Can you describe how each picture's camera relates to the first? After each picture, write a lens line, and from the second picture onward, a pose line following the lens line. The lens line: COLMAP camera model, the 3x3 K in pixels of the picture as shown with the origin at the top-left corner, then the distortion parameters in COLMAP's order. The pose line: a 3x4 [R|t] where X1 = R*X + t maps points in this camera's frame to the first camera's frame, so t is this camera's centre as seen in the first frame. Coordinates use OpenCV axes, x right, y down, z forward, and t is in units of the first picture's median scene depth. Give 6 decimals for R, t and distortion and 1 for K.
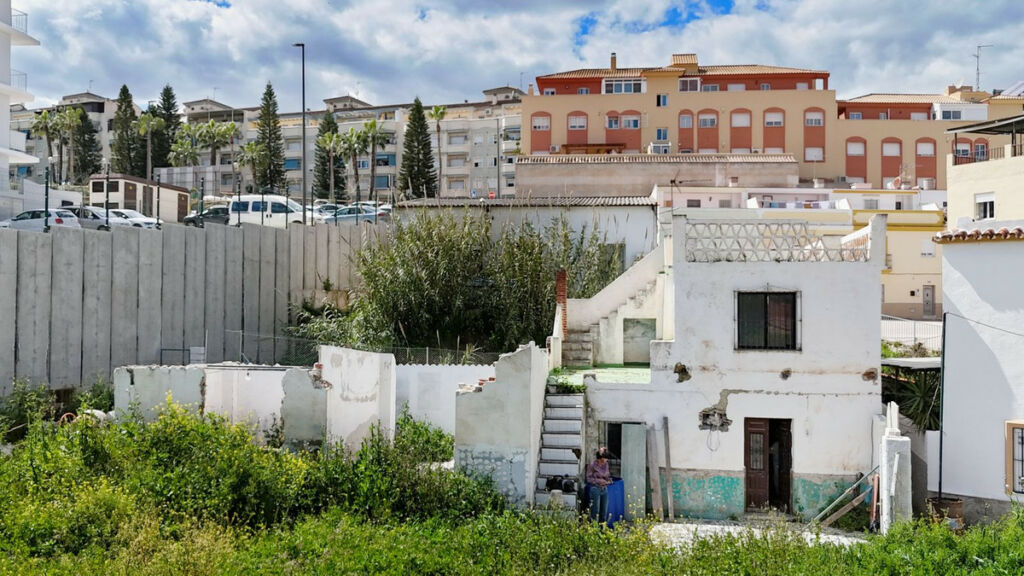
lens RADIAL K [[933.3, 0, 512.0], [0, 933.3, 288.0], [0, 0, 1]] dist [0.107019, -0.202977]
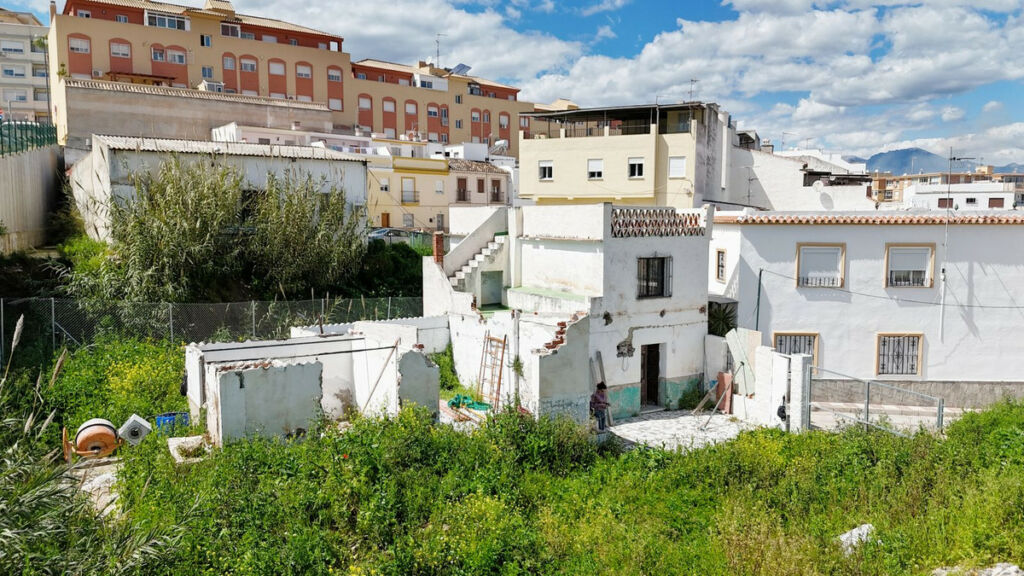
lens RADIAL K [[755.6, 0, 512.0], [0, 755.6, 288.0], [0, 0, 1]] dist [0.067519, -0.069990]
pose [[0.768331, -0.065324, 0.636711, -0.162533], [-0.011053, 0.993276, 0.115245, -0.020697], [-0.639958, -0.095584, 0.762442, 0.064323]]
